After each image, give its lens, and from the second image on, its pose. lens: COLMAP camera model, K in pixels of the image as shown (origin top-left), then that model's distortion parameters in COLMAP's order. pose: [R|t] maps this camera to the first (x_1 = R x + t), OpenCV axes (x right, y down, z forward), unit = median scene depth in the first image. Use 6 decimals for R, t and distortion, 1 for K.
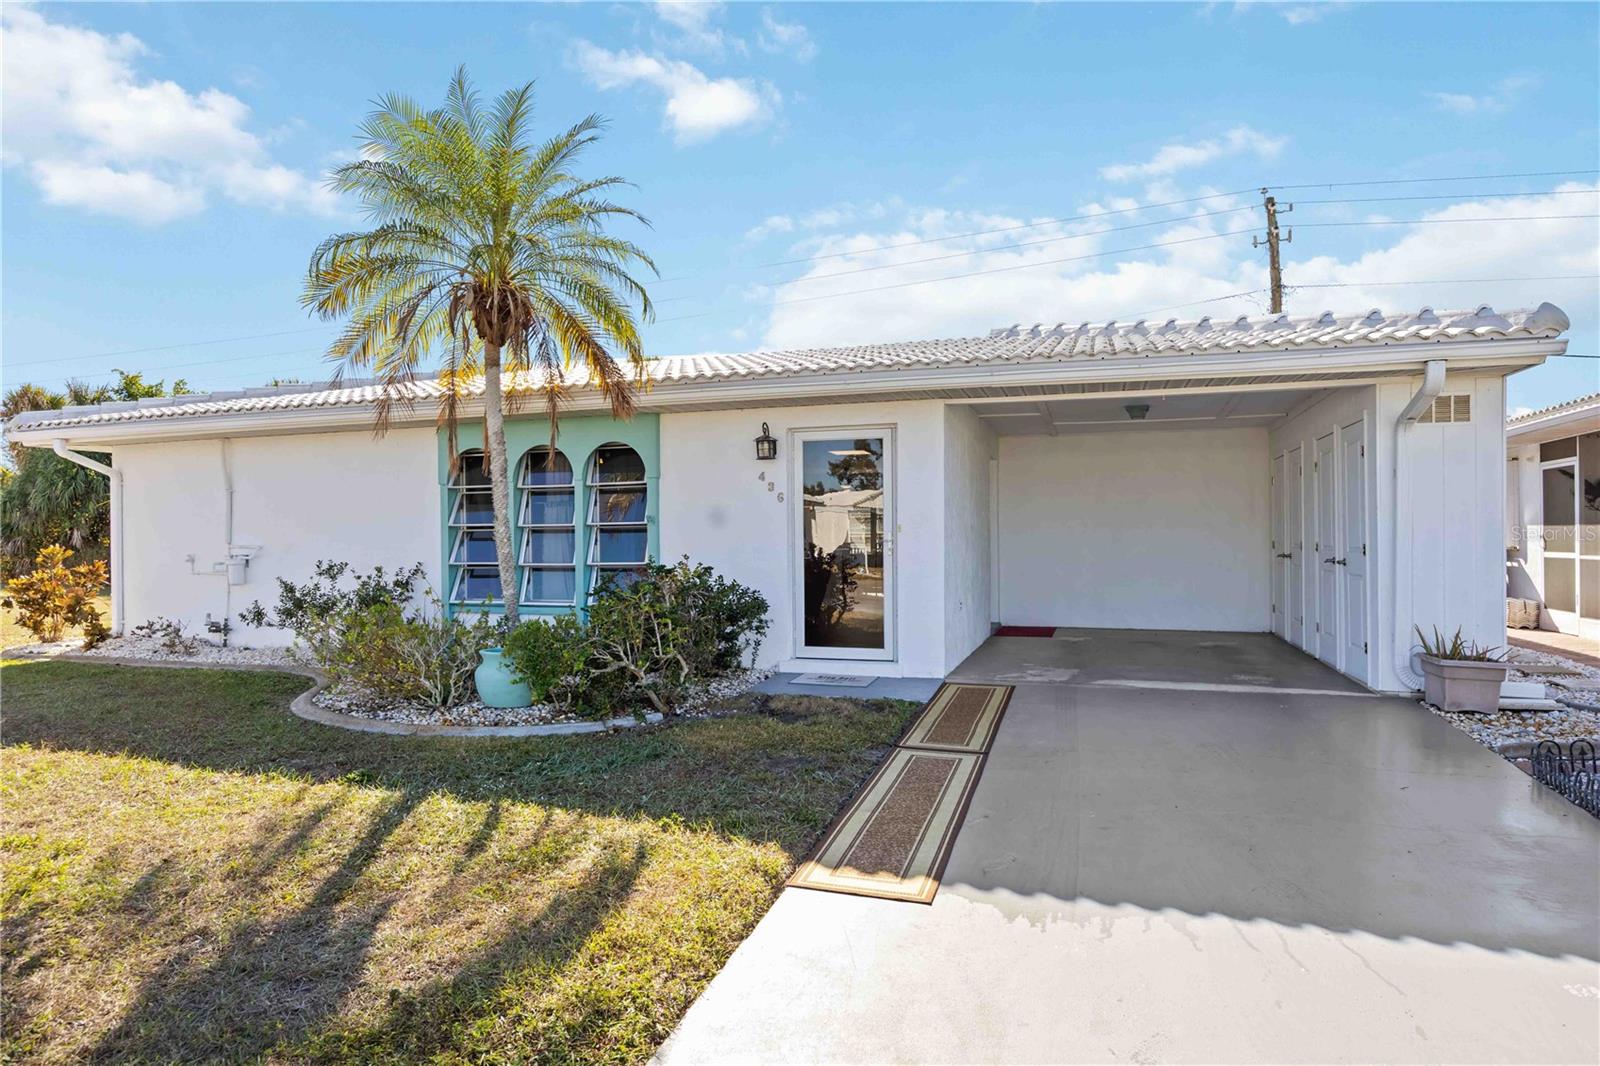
lens RADIAL K [[929.1, 0, 797.1], [0, 929.1, 527.8], [0, 0, 1]] dist [0.005127, 0.000294]
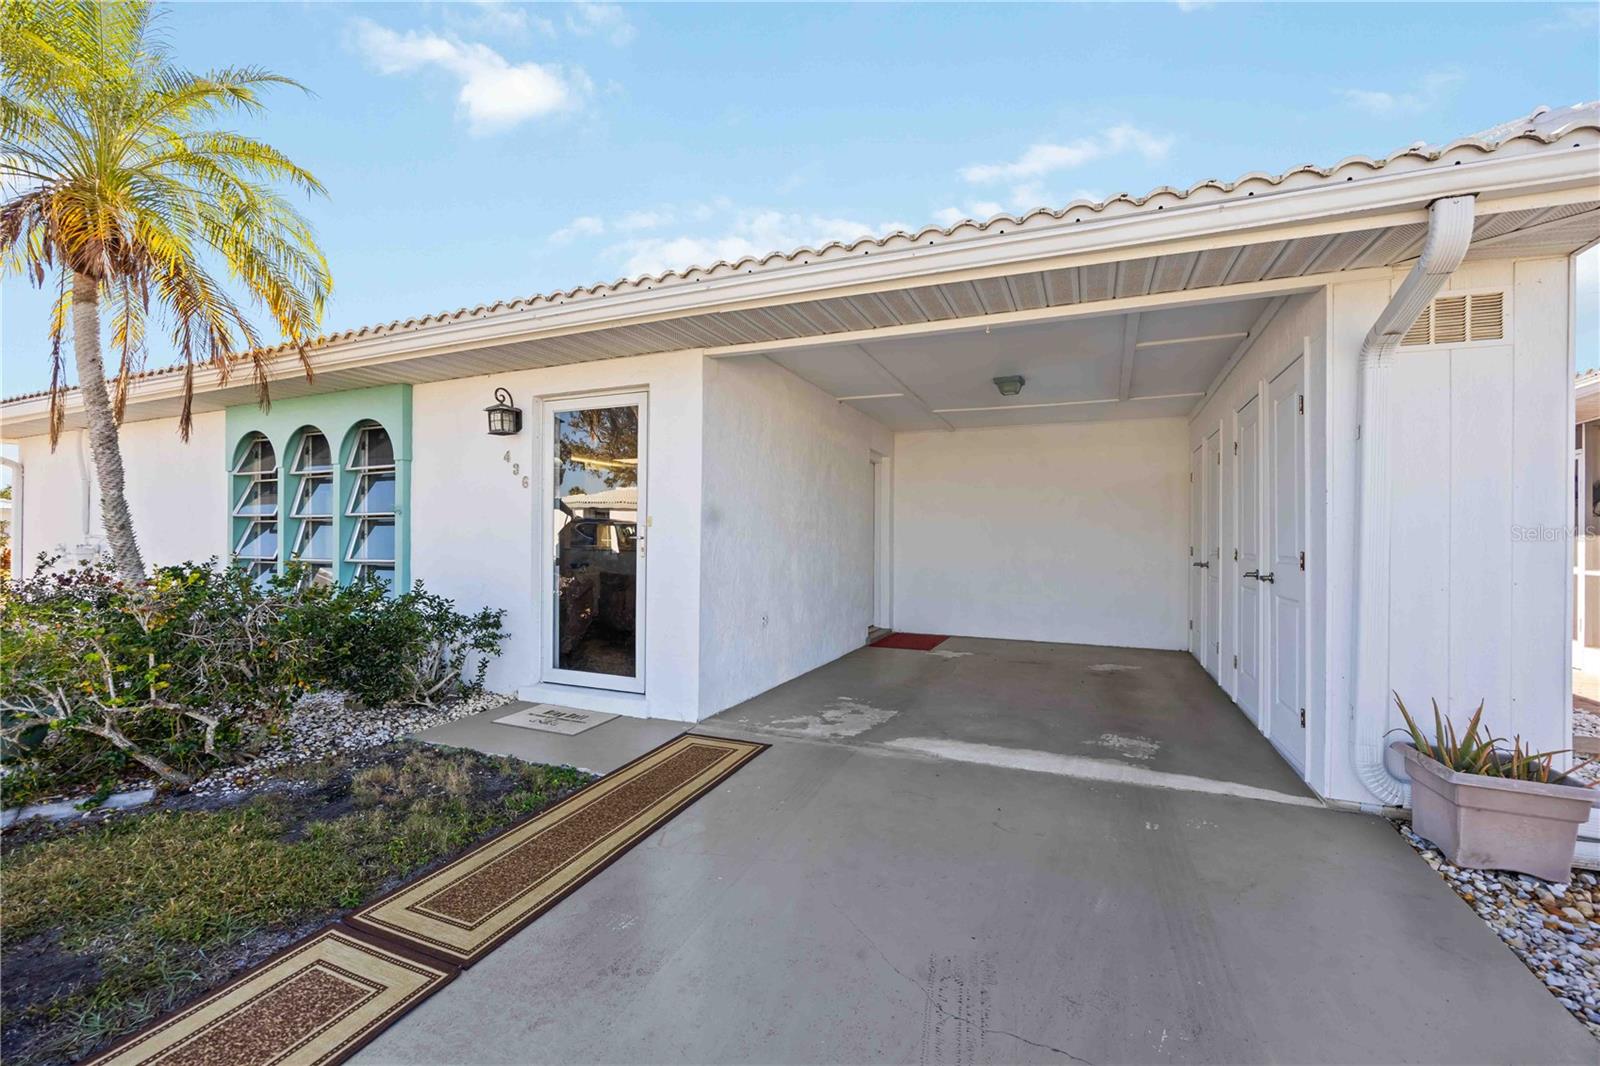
lens RADIAL K [[663.0, 0, 797.7], [0, 663.0, 534.1], [0, 0, 1]] dist [-0.003985, -0.000273]
pose [[0.994110, 0.013554, -0.107527, 0.285576], [-0.013462, 0.999908, 0.001581, 0.008275], [0.107538, -0.000125, 0.994201, 0.466144]]
